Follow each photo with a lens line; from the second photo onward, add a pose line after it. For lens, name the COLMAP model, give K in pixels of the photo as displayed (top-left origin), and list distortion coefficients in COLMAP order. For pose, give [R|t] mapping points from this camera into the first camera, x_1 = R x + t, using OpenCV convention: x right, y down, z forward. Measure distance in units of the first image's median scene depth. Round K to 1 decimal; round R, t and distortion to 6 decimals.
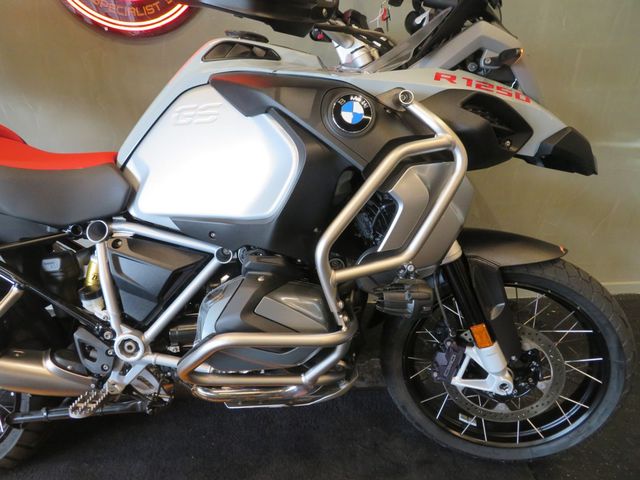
lens RADIAL K [[456.7, 0, 320.0], [0, 456.7, 240.0], [0, 0, 1]] dist [-0.005068, -0.000672]
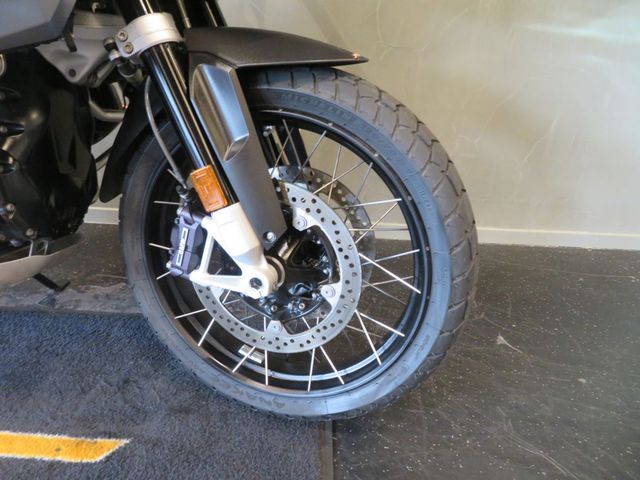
lens RADIAL K [[456.7, 0, 320.0], [0, 456.7, 240.0], [0, 0, 1]] dist [-0.005068, -0.000672]
pose [[0.996403, 0.079099, -0.030397, 0.529400], [-0.079092, 0.996866, 0.001424, 0.268751], [0.030415, 0.000985, 0.999537, 0.410504]]
